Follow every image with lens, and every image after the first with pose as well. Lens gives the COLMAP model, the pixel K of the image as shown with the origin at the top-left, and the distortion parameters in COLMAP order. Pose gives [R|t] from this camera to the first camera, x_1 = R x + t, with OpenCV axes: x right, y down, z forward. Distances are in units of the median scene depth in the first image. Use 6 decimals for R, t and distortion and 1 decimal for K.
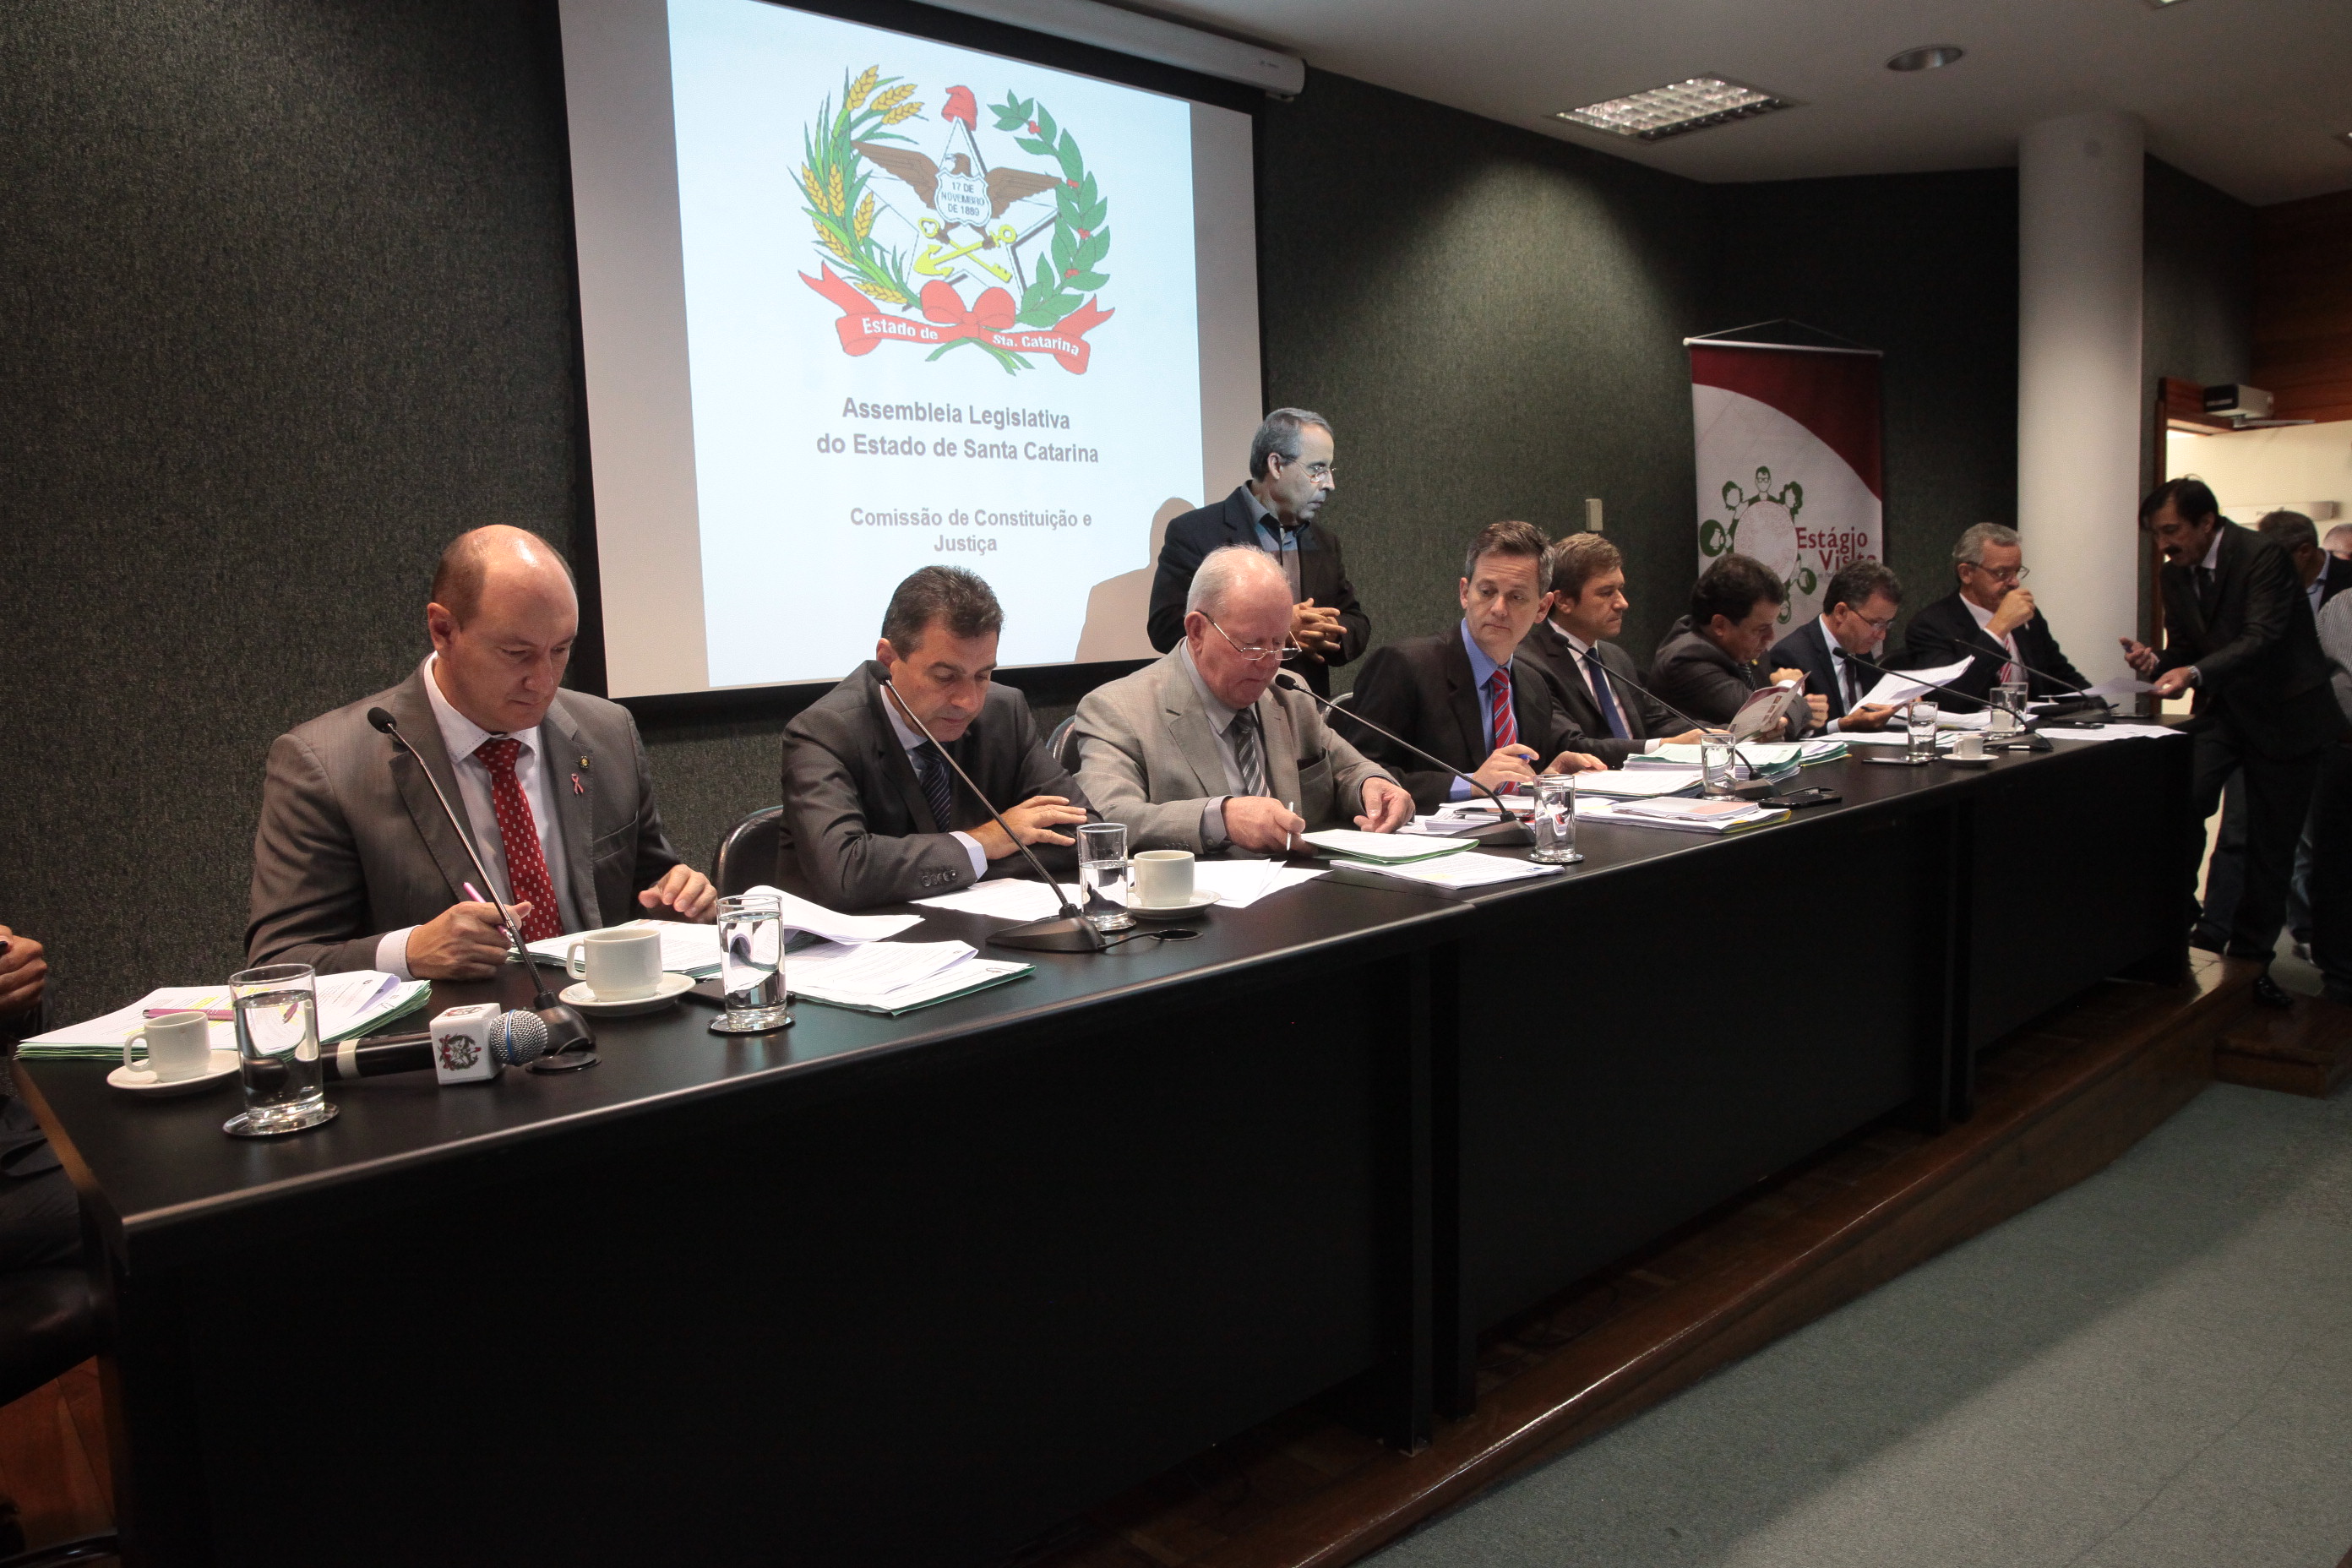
lens RADIAL K [[1704.7, 0, 1208.5], [0, 1704.7, 801.0], [0, 0, 1]] dist [-0.112202, 0.089660]
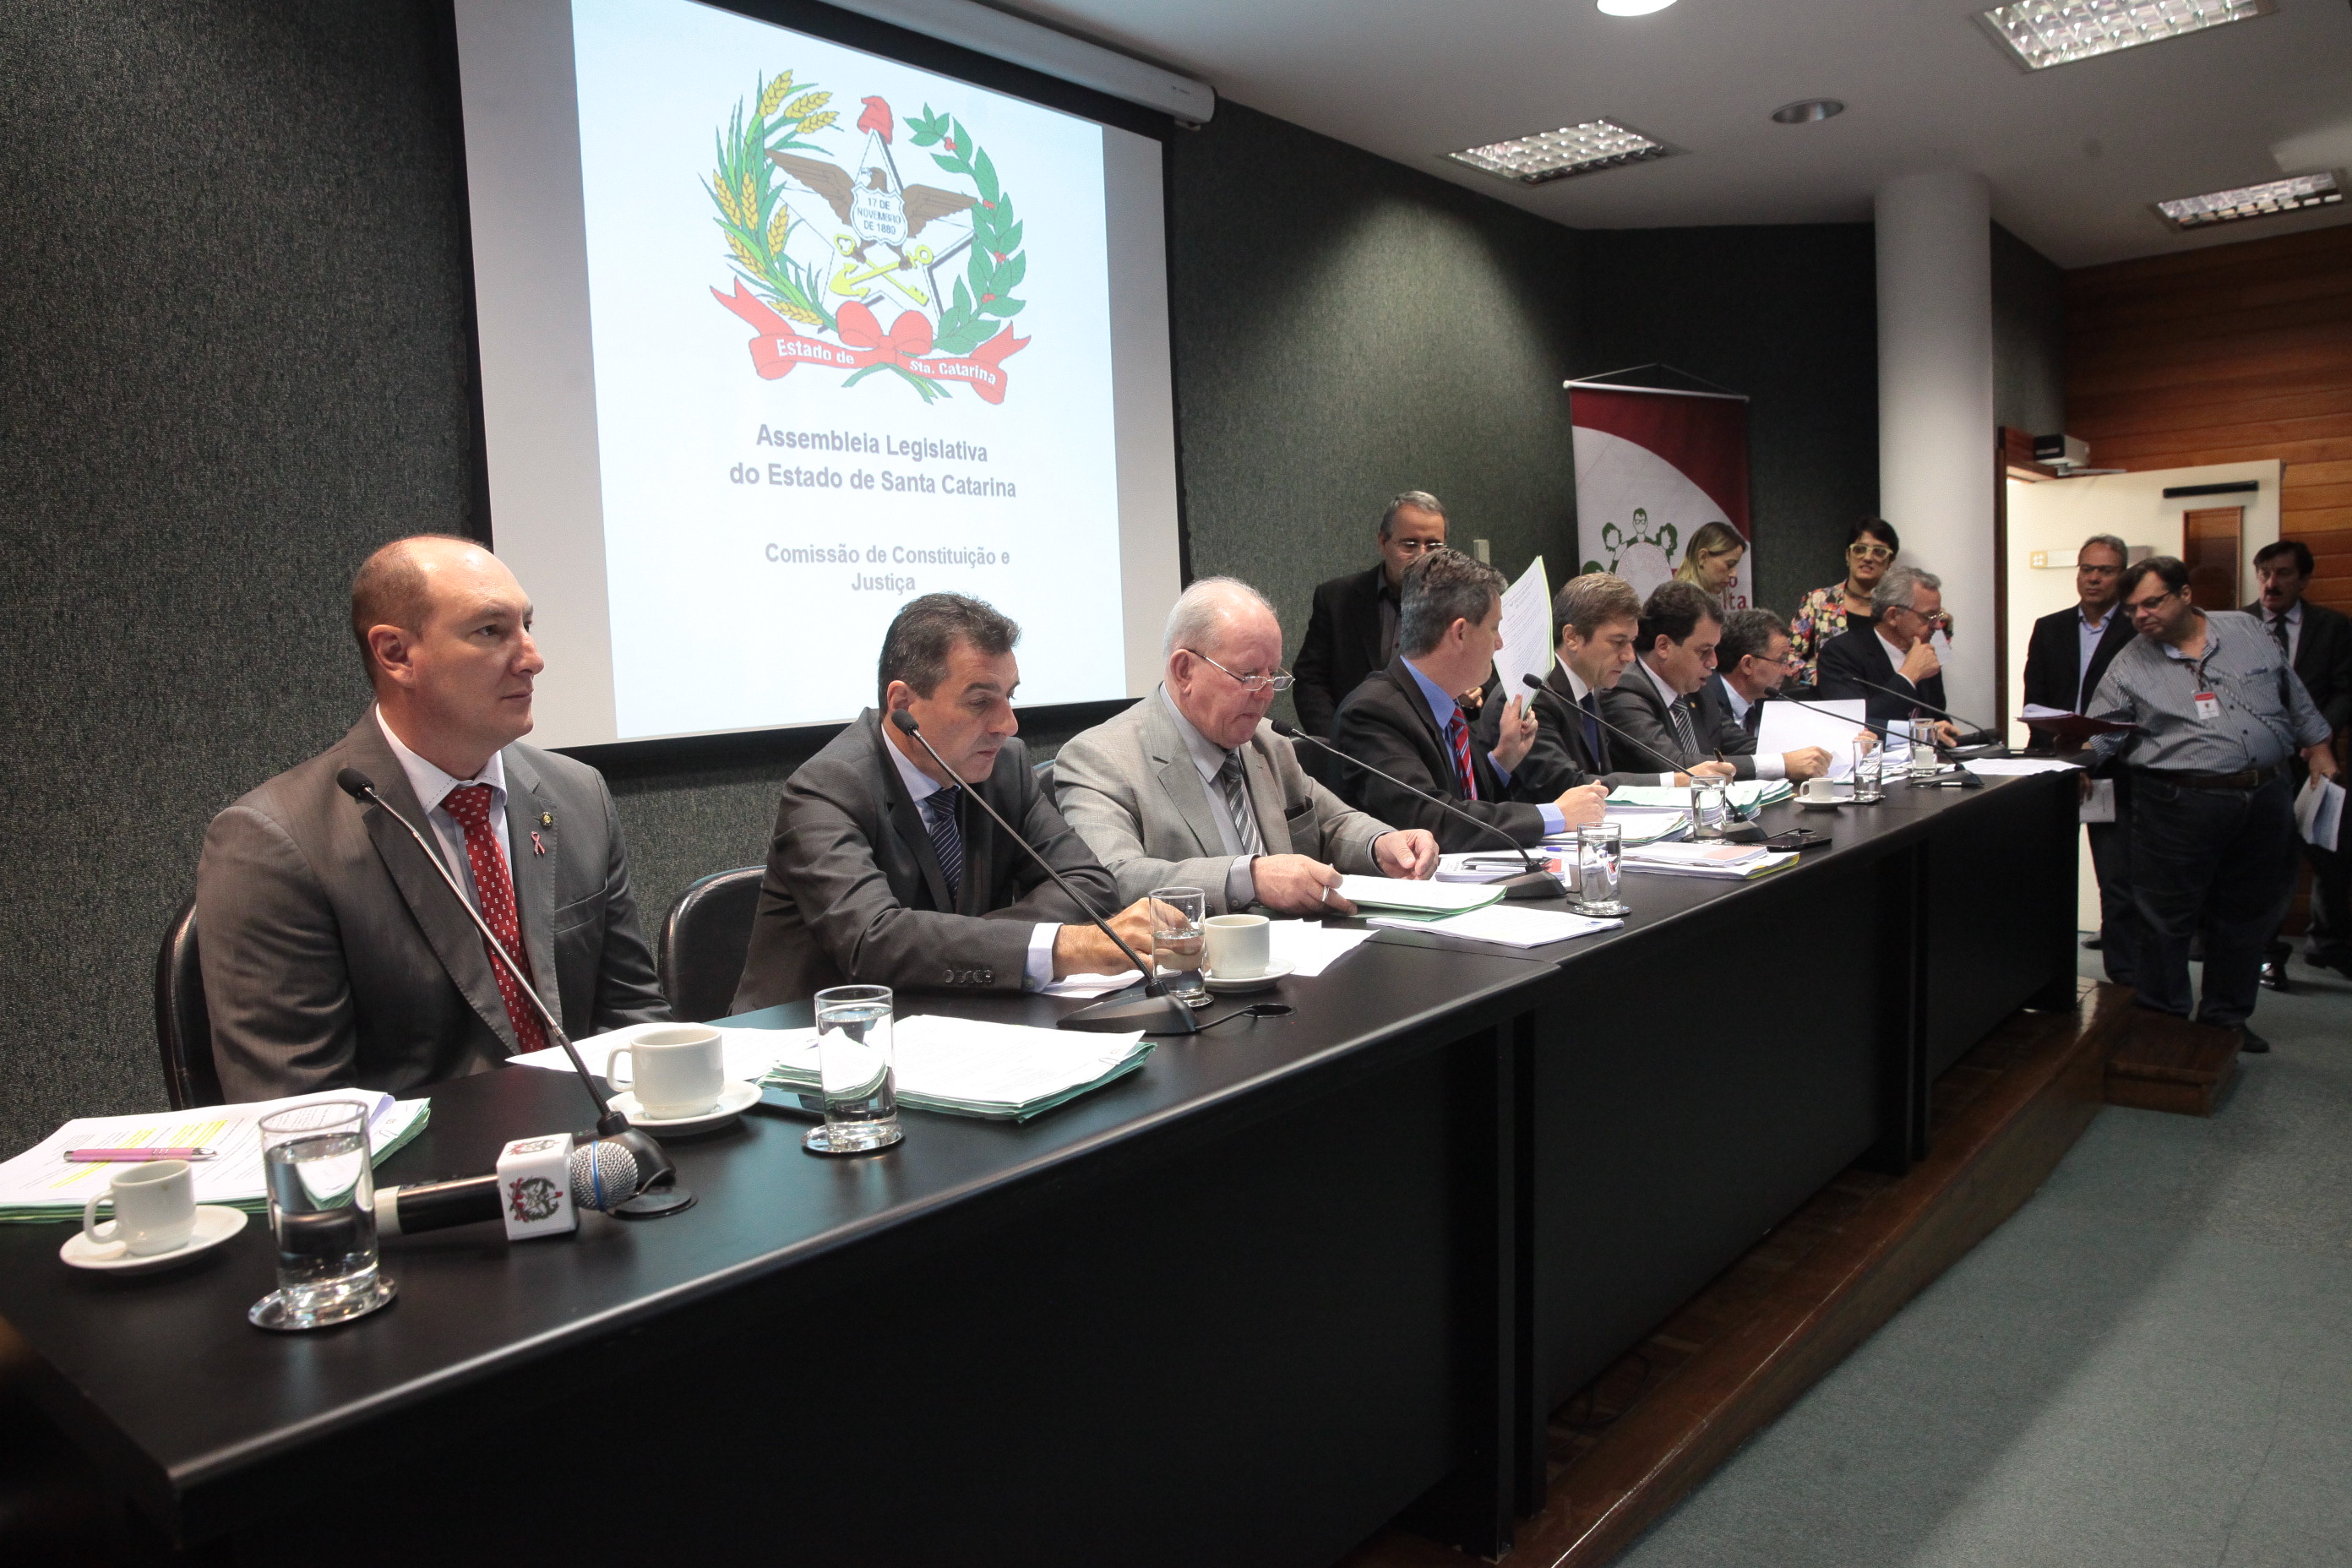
lens RADIAL K [[1695.5, 0, 1226.4], [0, 1695.5, 794.8], [0, 0, 1]] dist [-0.114186, 0.086370]
pose [[0.990797, -0.014732, 0.134555, -0.082907], [0.018664, 0.999433, -0.028009, -0.005400], [-0.134067, 0.030262, 0.990510, 0.060077]]
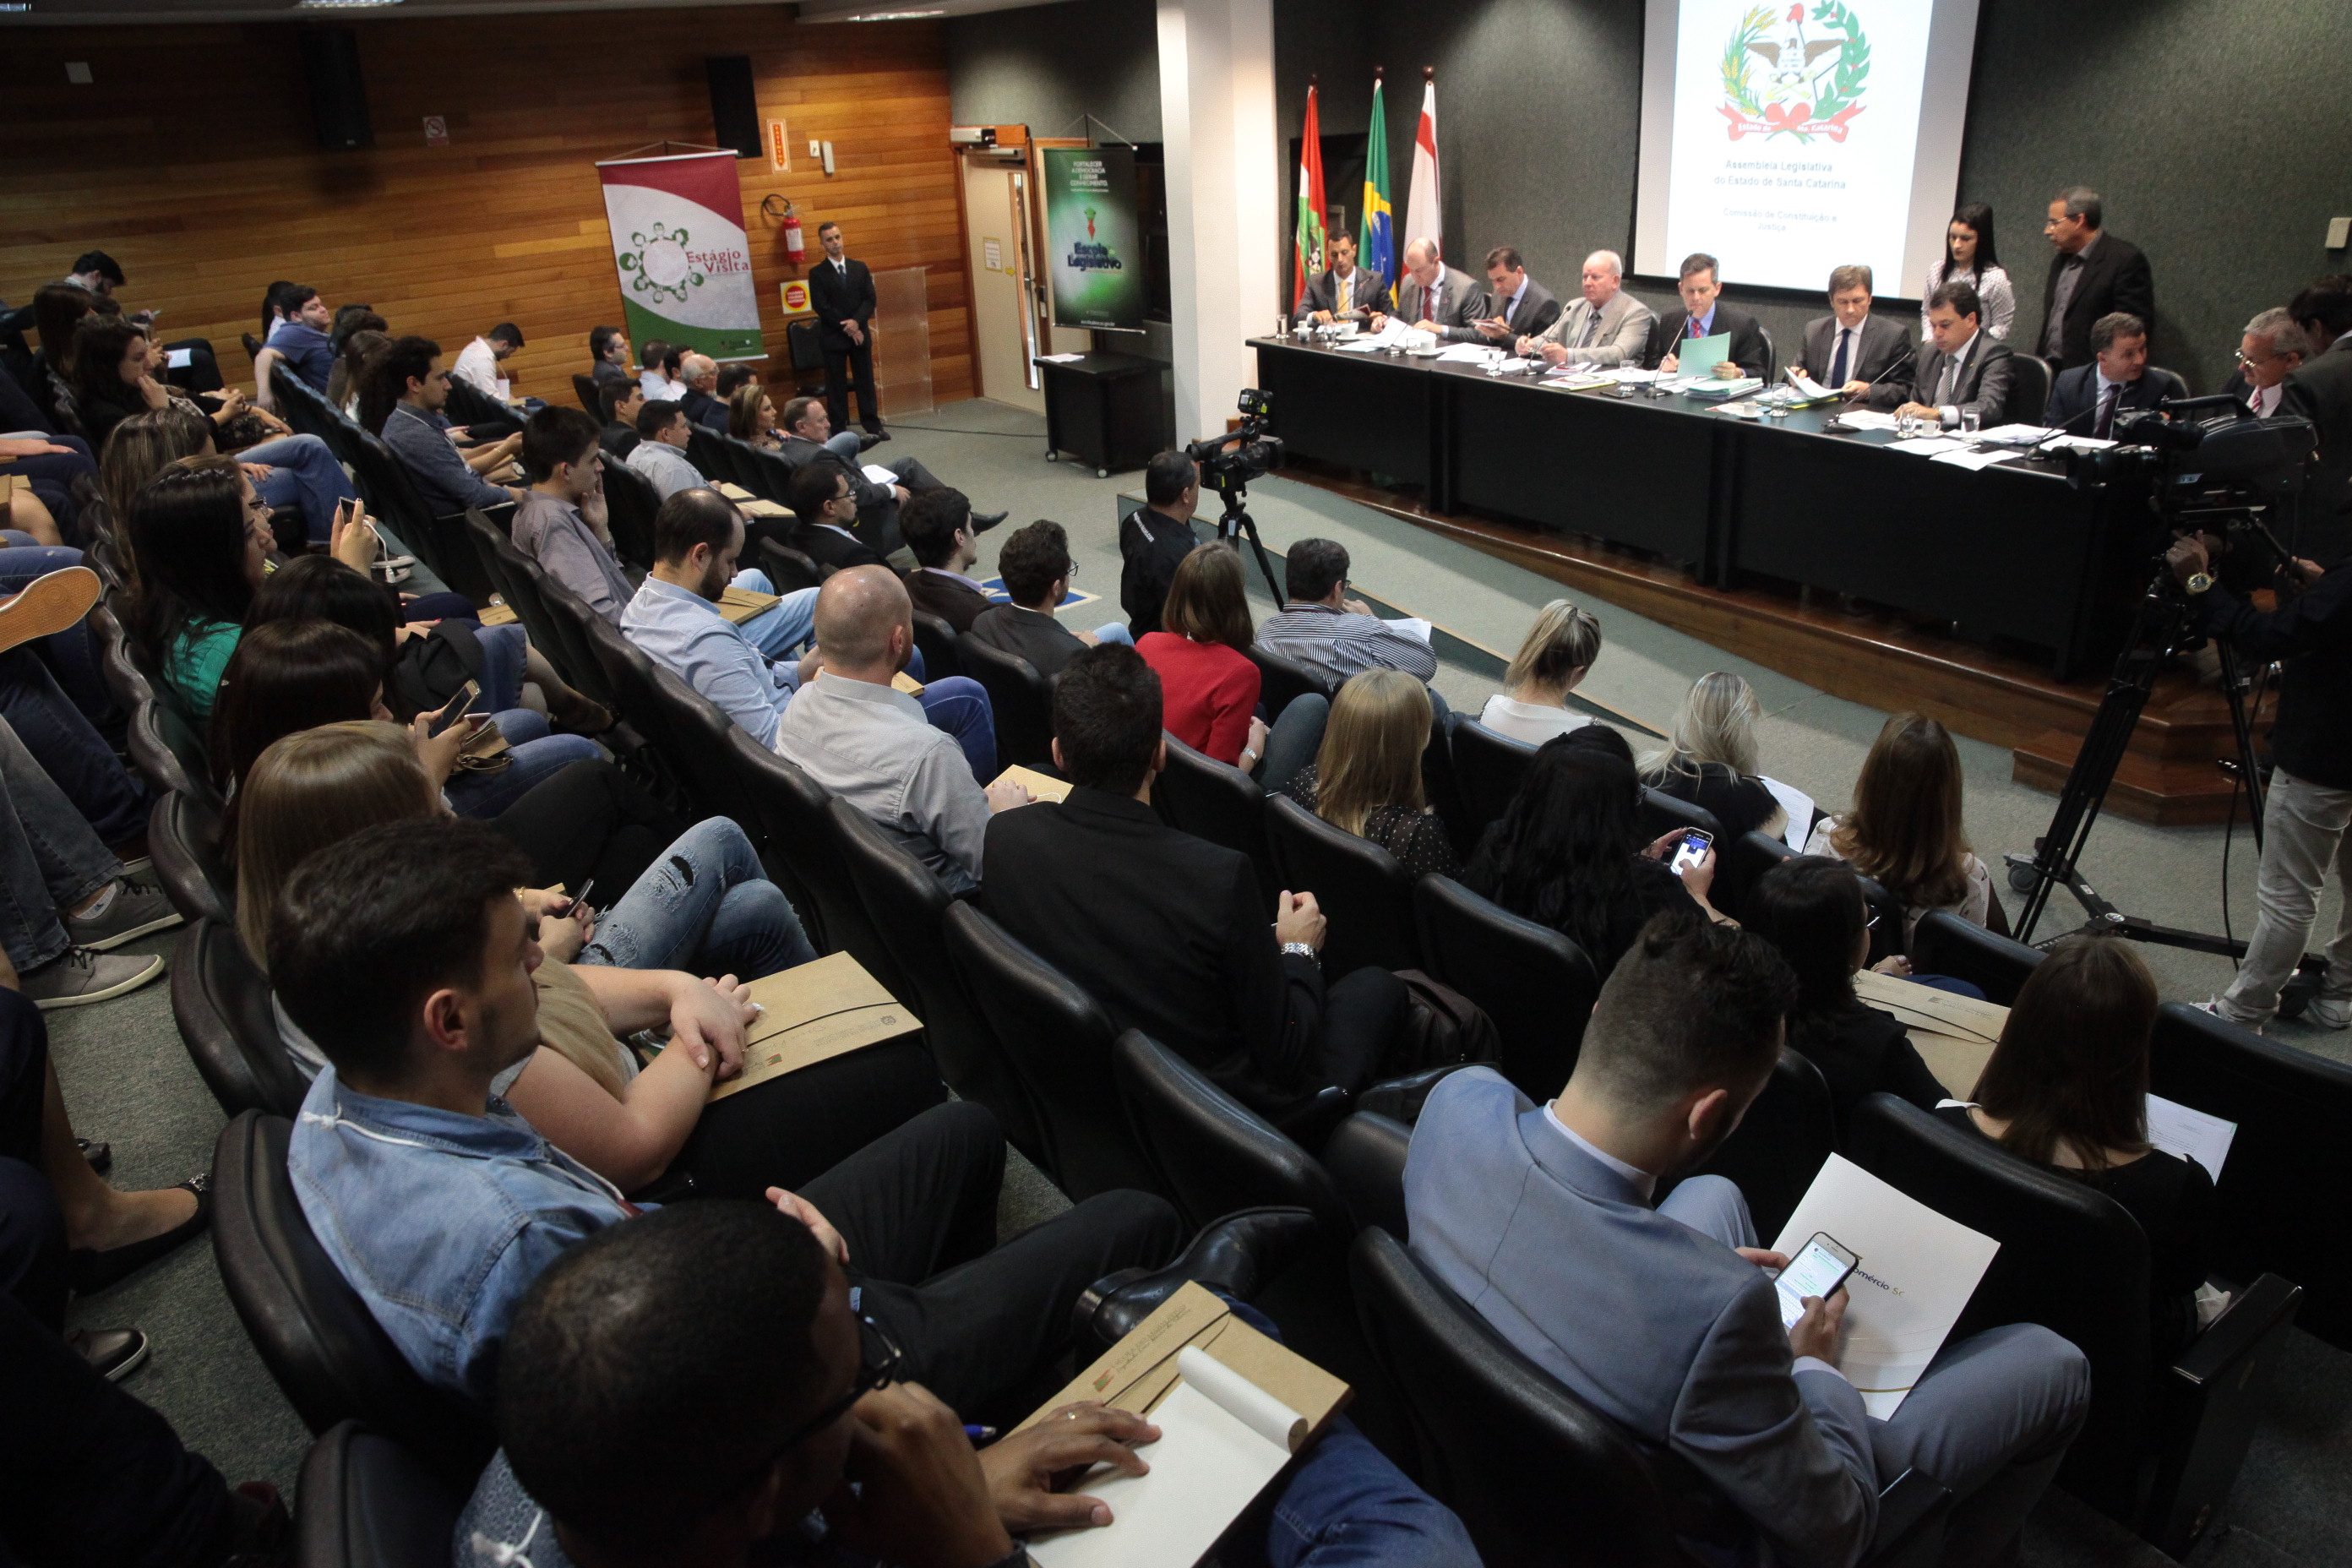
lens RADIAL K [[1618.5, 0, 1176.0], [0, 1618.5, 784.0], [0, 0, 1]] dist [-0.107535, 0.091179]
pose [[-0.163562, 0.440630, -0.882662, 2.132338], [-0.058584, 0.888794, 0.454547, -0.399511], [0.984792, 0.126057, -0.119559, 0.575035]]
